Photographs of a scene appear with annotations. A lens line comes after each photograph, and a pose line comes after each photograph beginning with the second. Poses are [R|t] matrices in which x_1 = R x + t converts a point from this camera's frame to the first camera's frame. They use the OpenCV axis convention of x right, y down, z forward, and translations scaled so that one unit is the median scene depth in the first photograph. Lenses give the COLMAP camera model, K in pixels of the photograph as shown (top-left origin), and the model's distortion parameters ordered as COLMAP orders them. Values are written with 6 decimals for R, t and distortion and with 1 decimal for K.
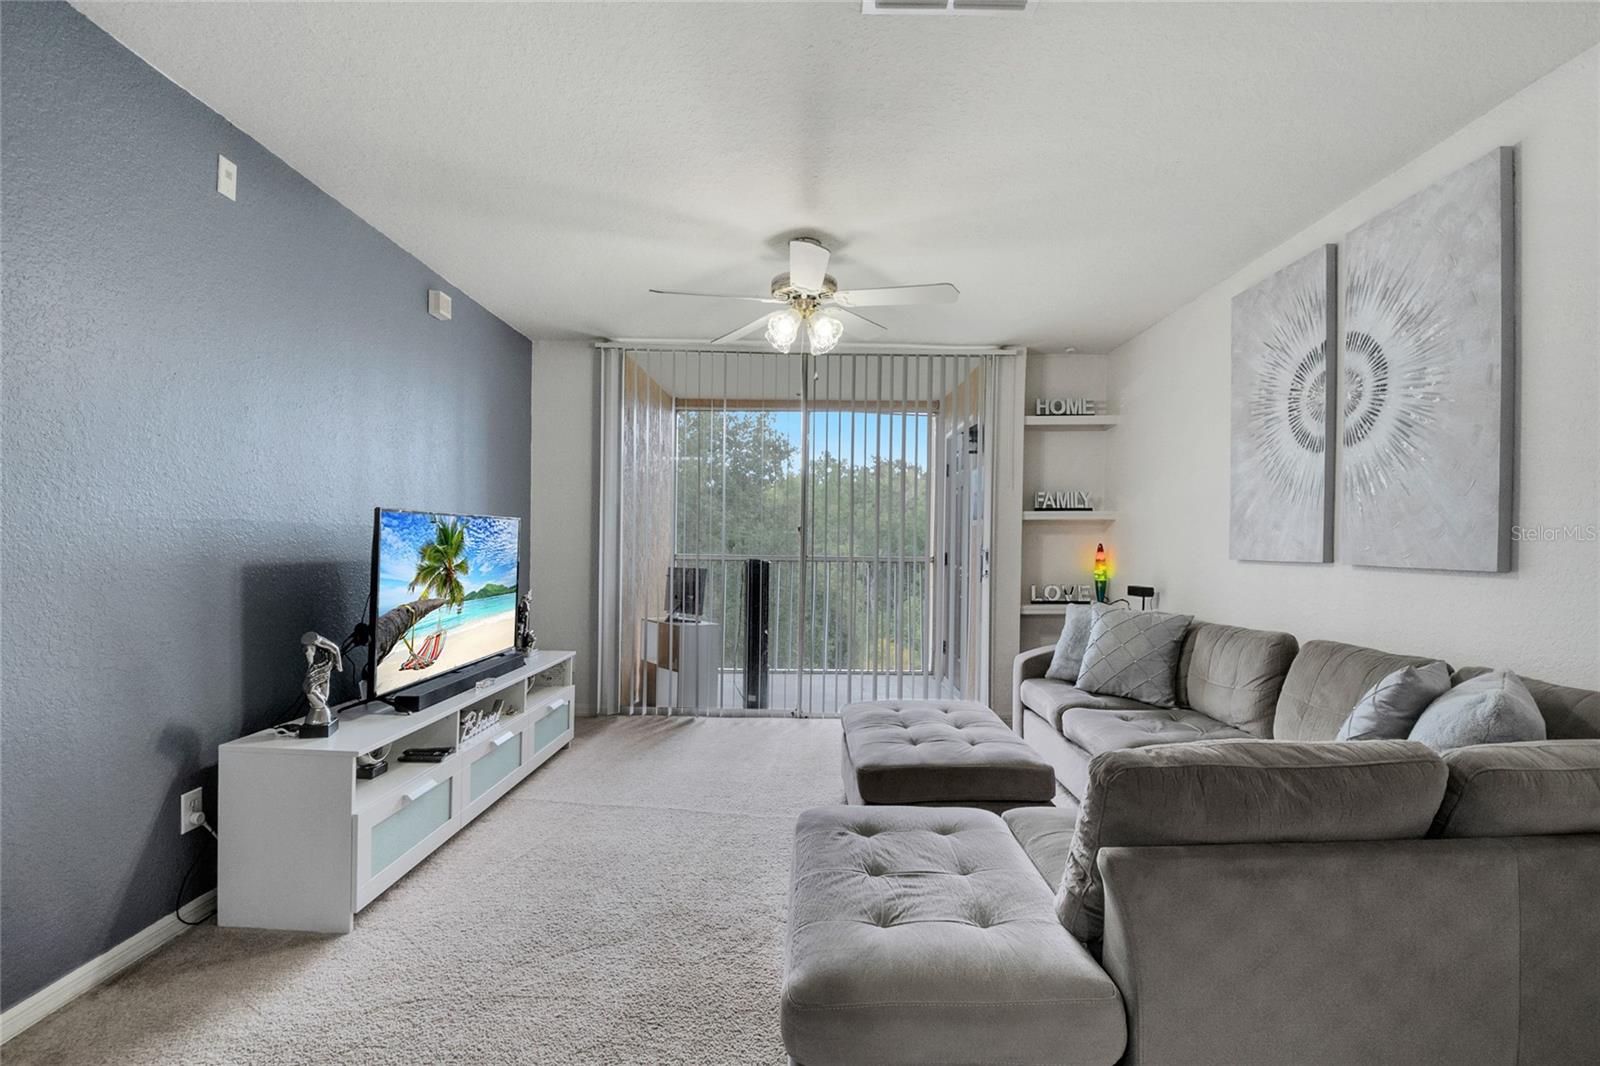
lens RADIAL K [[712.7, 0, 807.4], [0, 712.7, 540.6], [0, 0, 1]] dist [-0.000520, -0.000220]
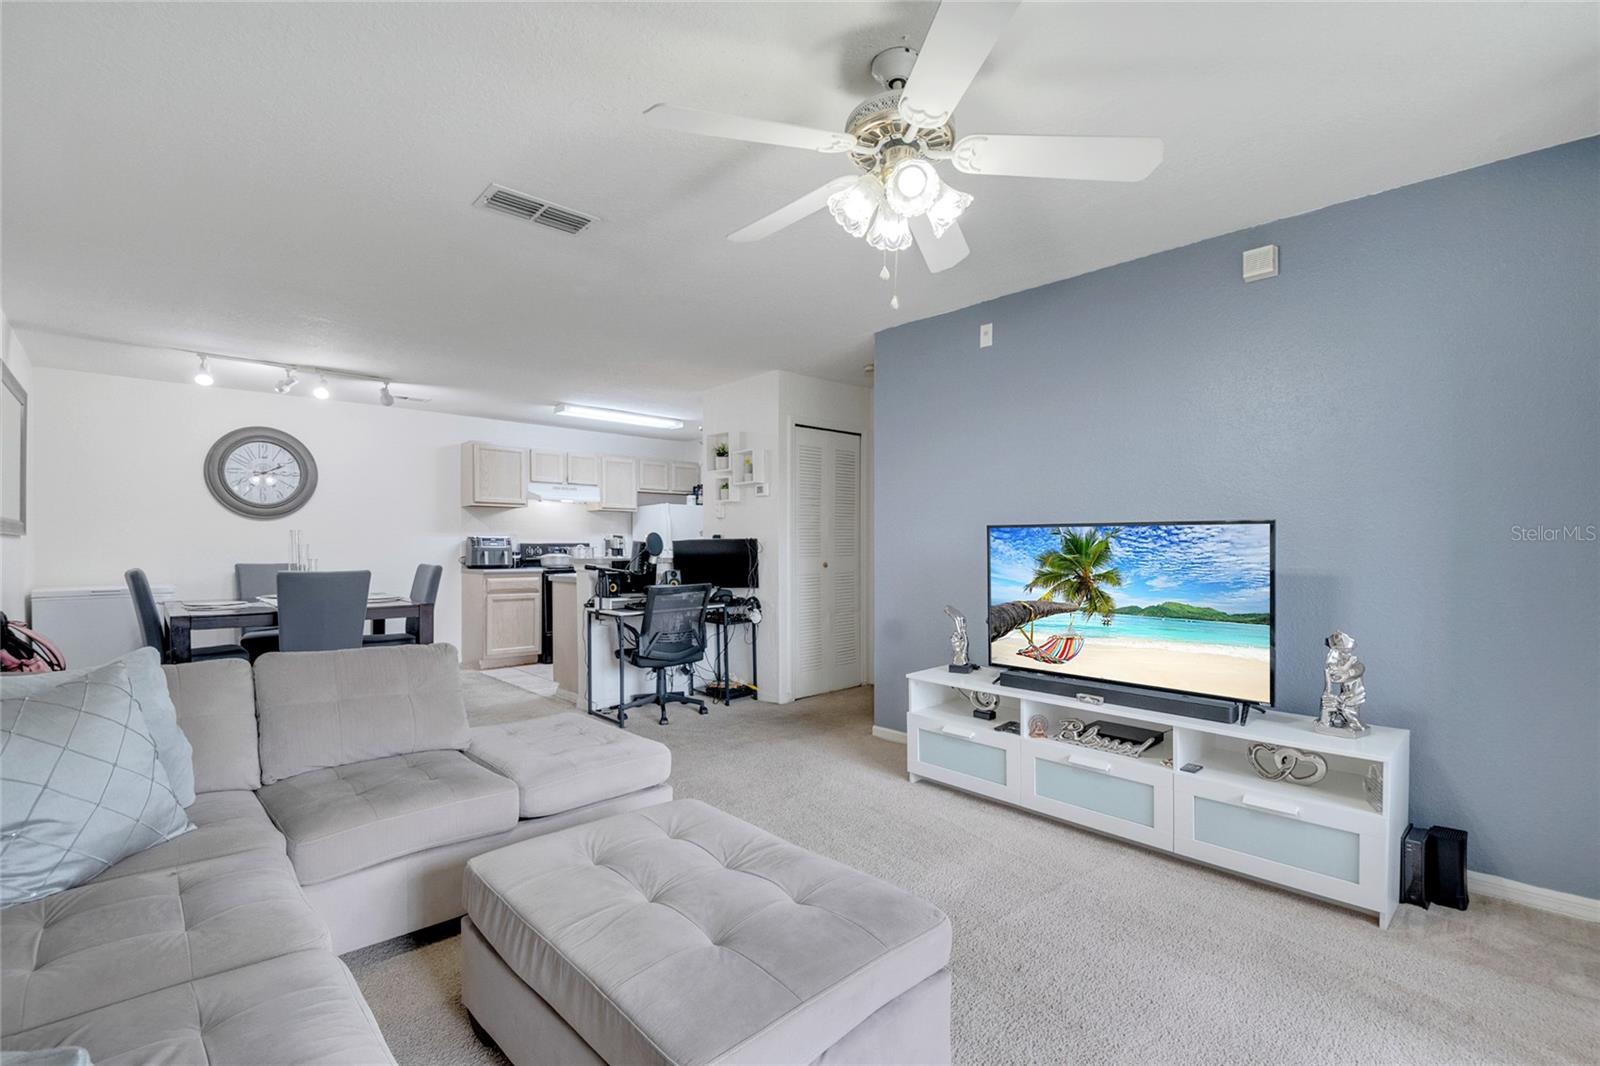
lens RADIAL K [[712.7, 0, 807.4], [0, 712.7, 540.6], [0, 0, 1]] dist [-0.000520, -0.000220]
pose [[-0.723660, -0.012661, -0.690040, 0.531543], [-0.007126, 0.999915, -0.010874, 0.000396], [0.690120, -0.002952, -0.723689, 1.565093]]
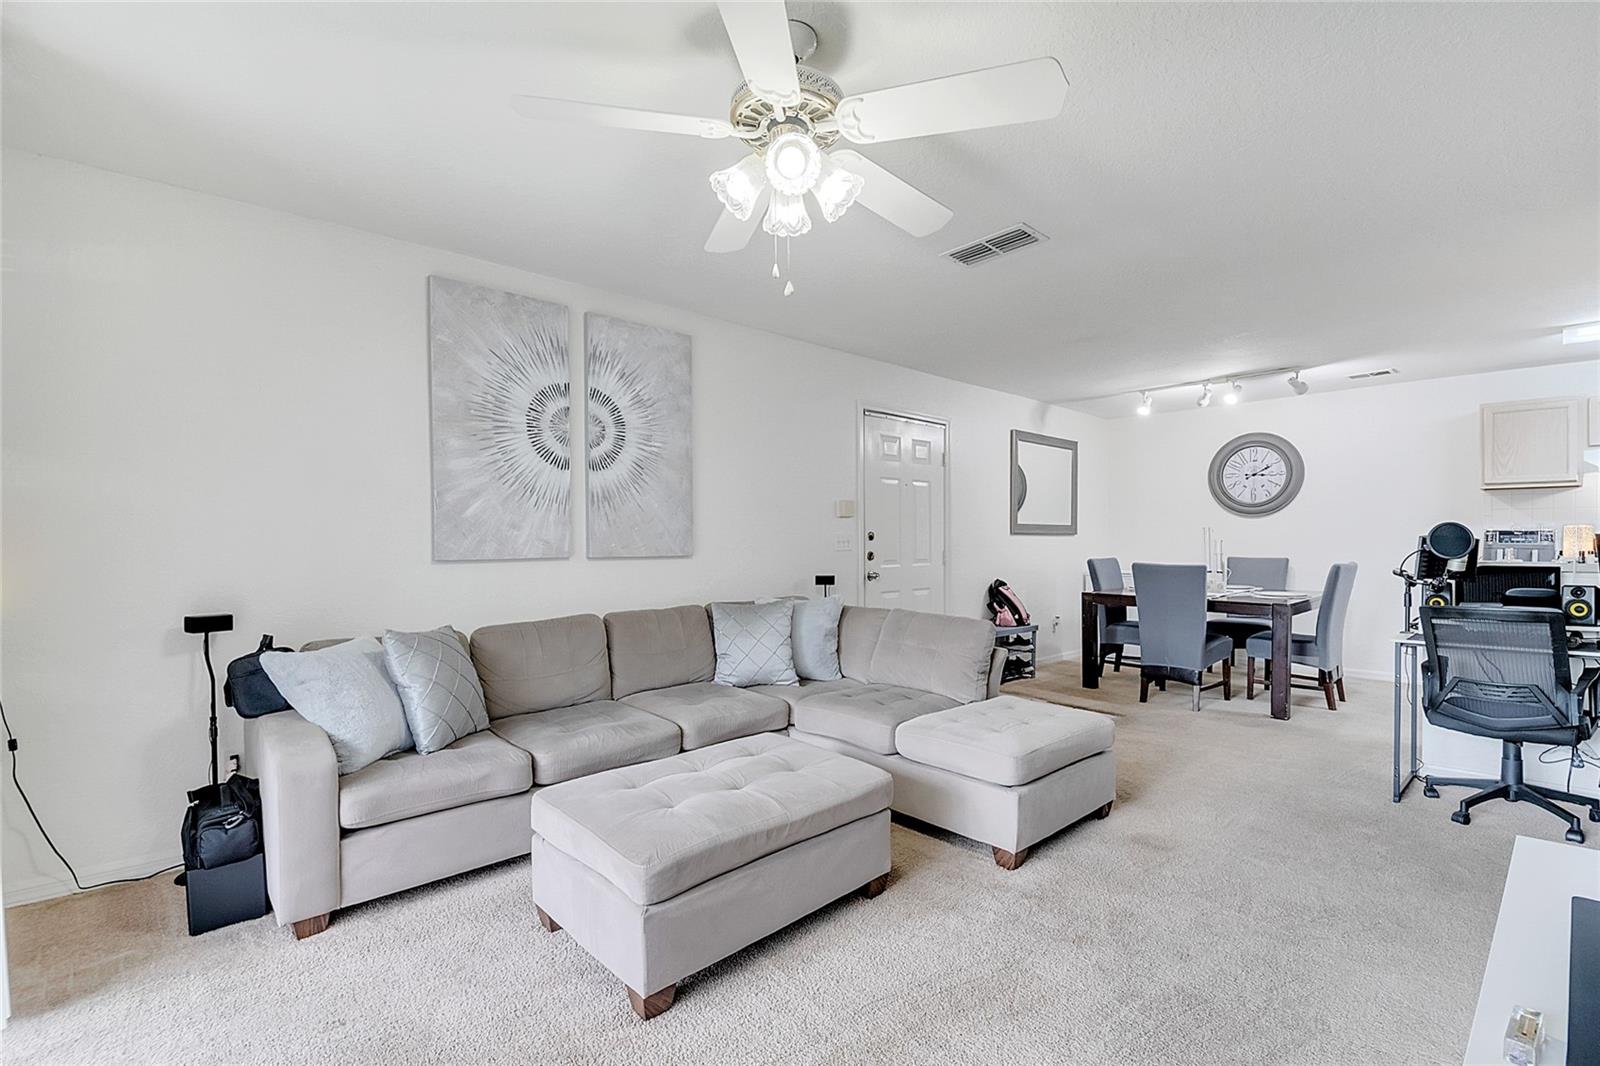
lens RADIAL K [[712.7, 0, 807.4], [0, 712.7, 540.6], [0, 0, 1]] dist [-0.000520, -0.000220]
pose [[-0.682463, -0.010269, 0.730848, -0.501082], [-0.005019, 0.999944, 0.009363, -0.012863], [-0.730902, 0.002722, -0.682477, 1.567493]]
